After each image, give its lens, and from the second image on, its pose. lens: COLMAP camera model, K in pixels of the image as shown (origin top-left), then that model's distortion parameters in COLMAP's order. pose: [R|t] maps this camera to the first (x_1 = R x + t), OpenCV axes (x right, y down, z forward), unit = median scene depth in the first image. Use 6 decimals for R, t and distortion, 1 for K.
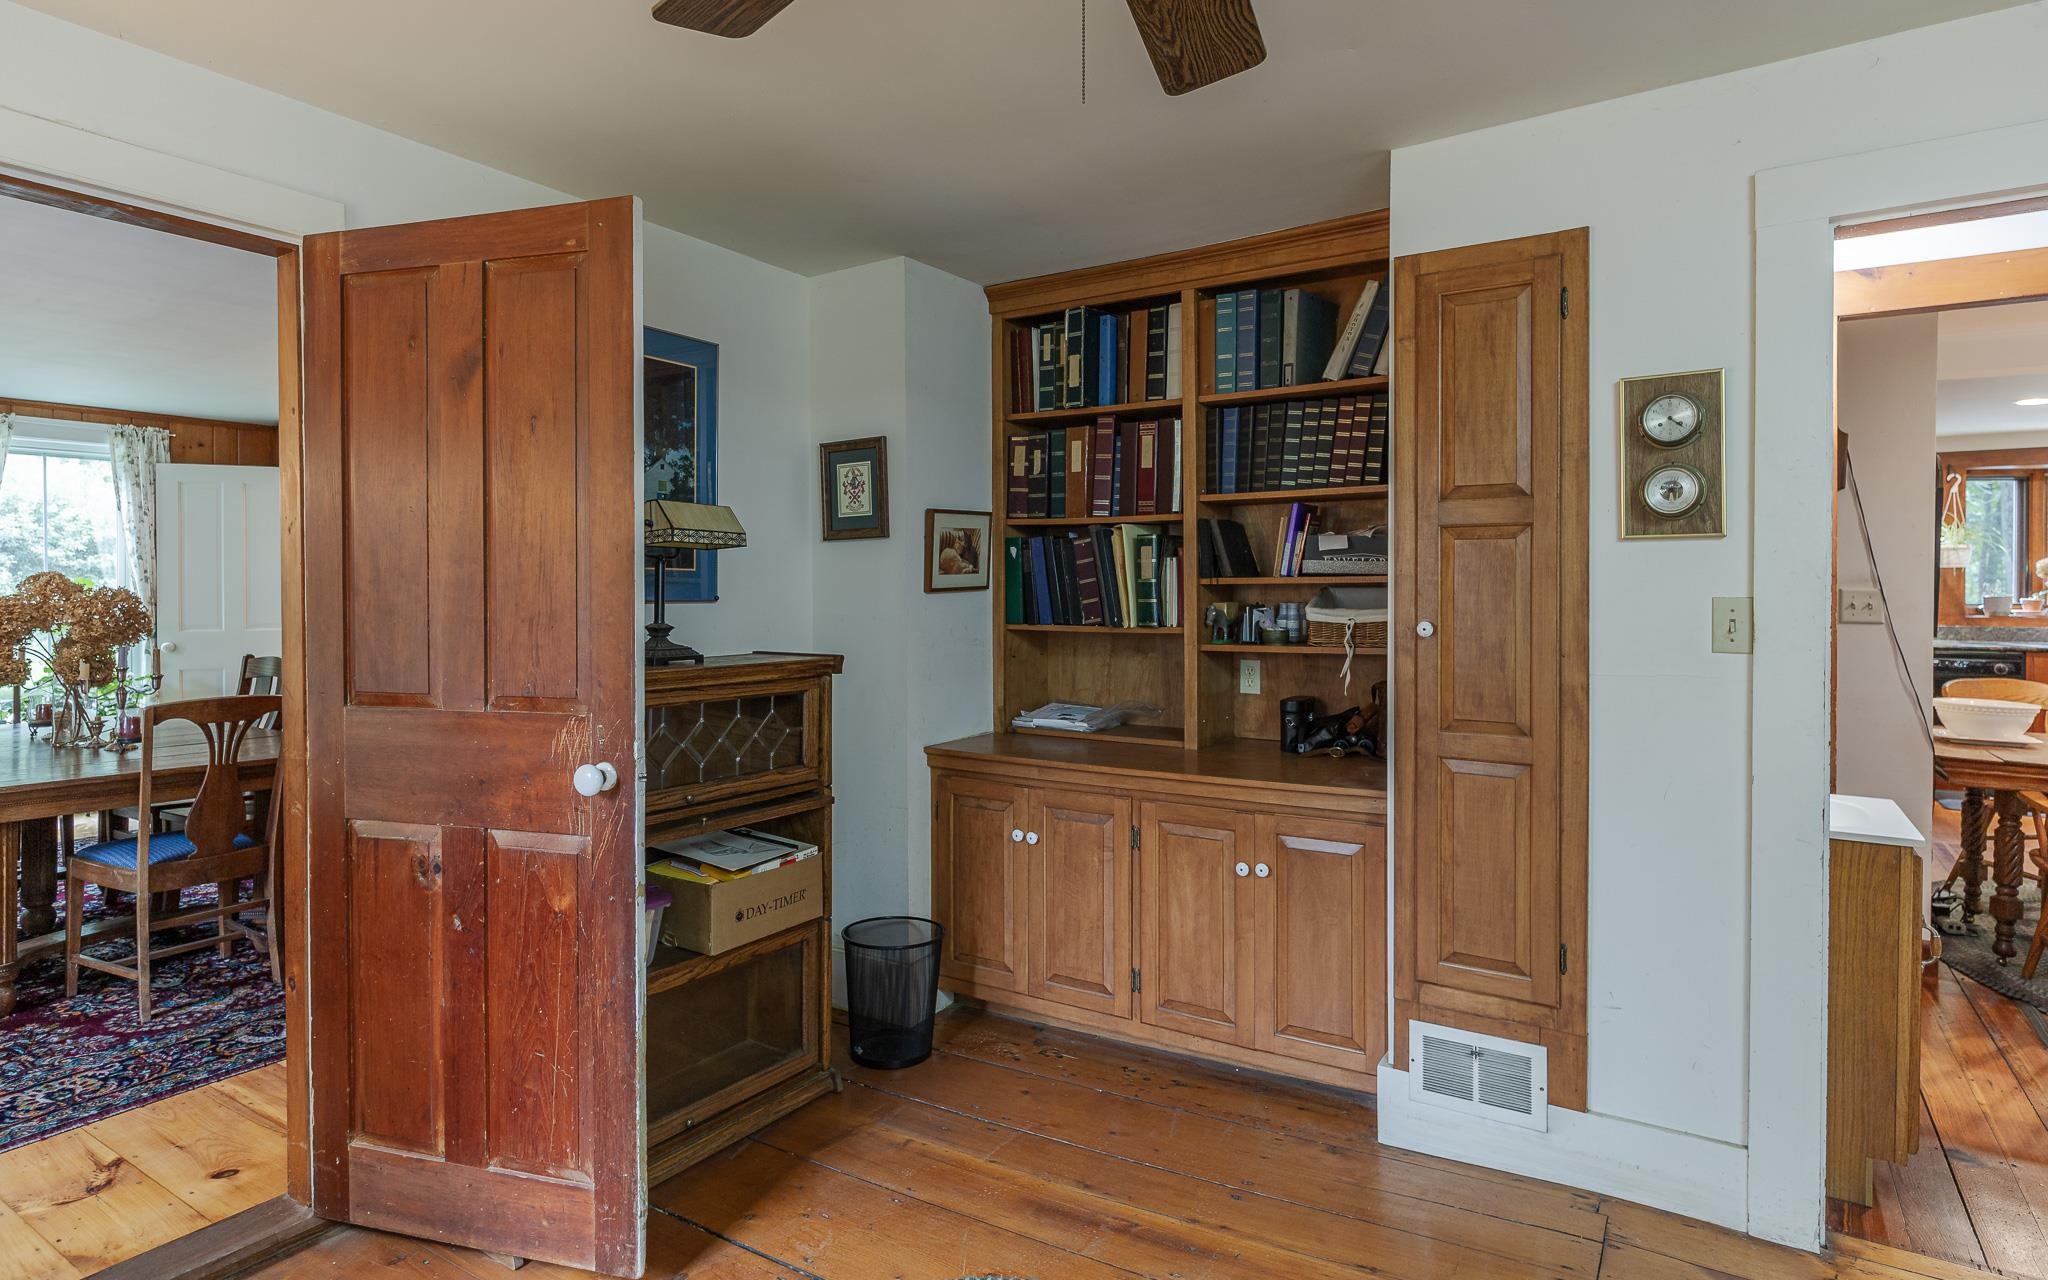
lens RADIAL K [[1094.6, 0, 1025.2], [0, 1094.6, 621.3], [0, 0, 1]] dist [0.000196, -0.001018]
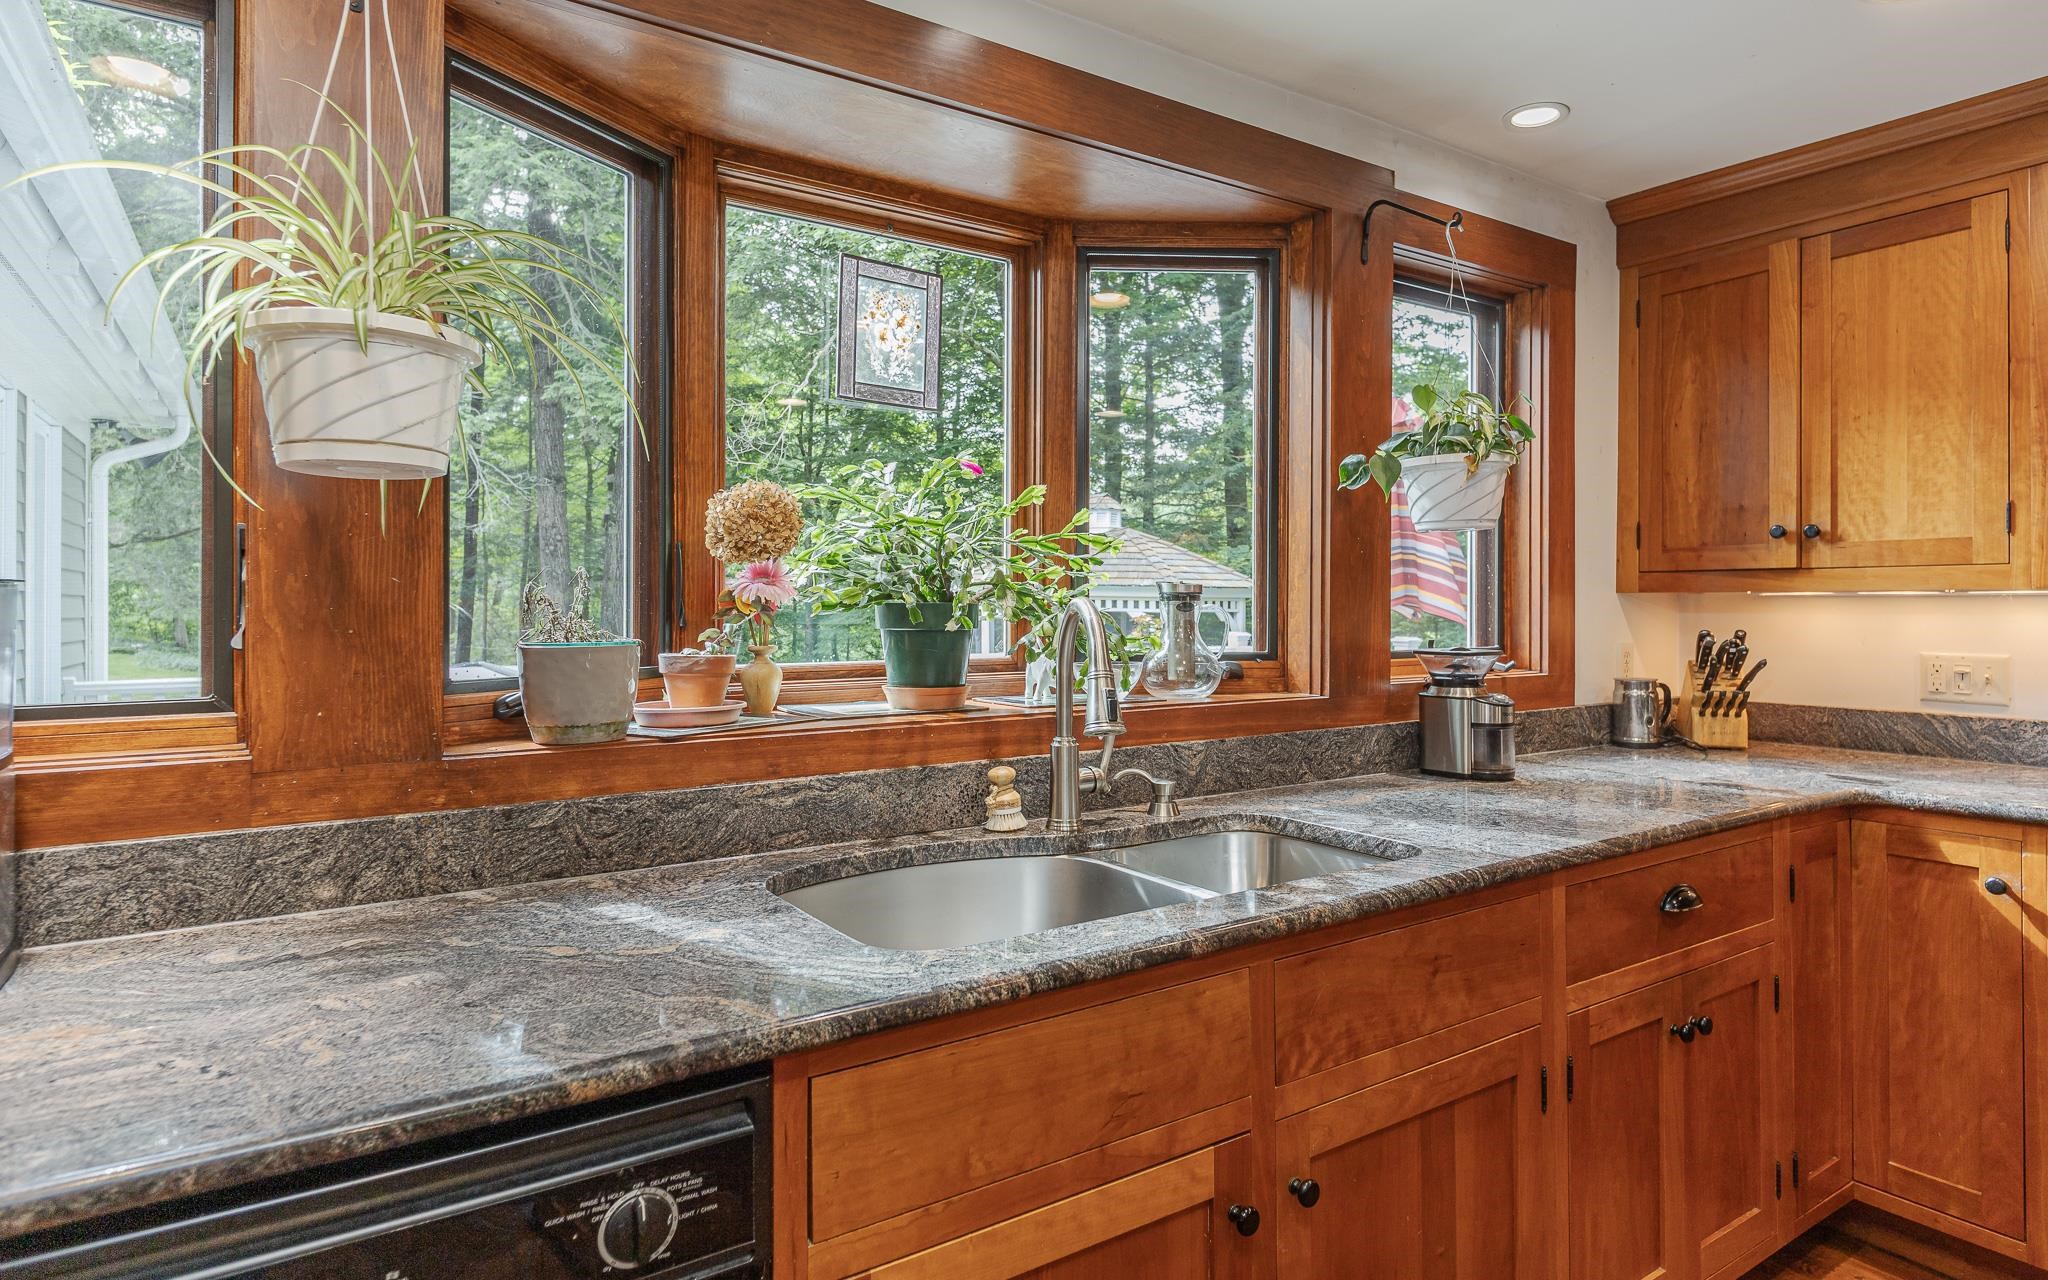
lens RADIAL K [[1094.6, 0, 1025.0], [0, 1094.6, 627.2], [0, 0, 1]] dist [0.000196, -0.001018]
pose [[0.417762, -0.005553, 0.908540, 0.735003], [0.024741, 0.999680, -0.005267, -0.023348], [-0.908220, 0.024679, 0.417766, 0.835800]]
